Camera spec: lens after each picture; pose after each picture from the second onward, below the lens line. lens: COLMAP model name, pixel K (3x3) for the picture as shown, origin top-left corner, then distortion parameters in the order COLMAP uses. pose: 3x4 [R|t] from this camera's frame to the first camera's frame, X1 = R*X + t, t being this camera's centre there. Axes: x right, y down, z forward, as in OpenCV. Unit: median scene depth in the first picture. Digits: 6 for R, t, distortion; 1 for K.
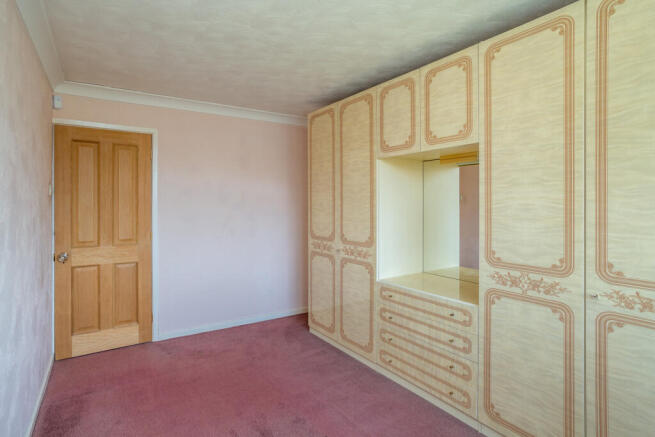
lens RADIAL K [[323.5, 0, 325.6], [0, 323.5, 209.6], [0, 0, 1]] dist [-0.002291, -0.000488]
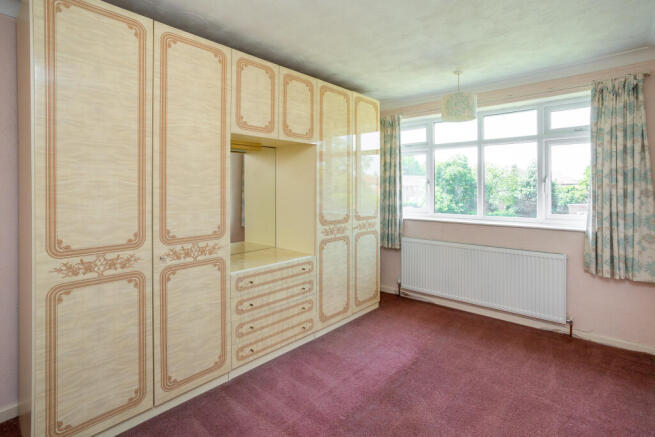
lens RADIAL K [[311.4, 0, 326.2], [0, 311.4, 183.7], [0, 0, 1]] dist [-0.000576, 0.000169]
pose [[-0.179490, 0.000029, 0.983760, -0.691450], [0.001003, 0.999999, 0.000154, -0.020676], [-0.983759, 0.001014, -0.179489, 0.884959]]
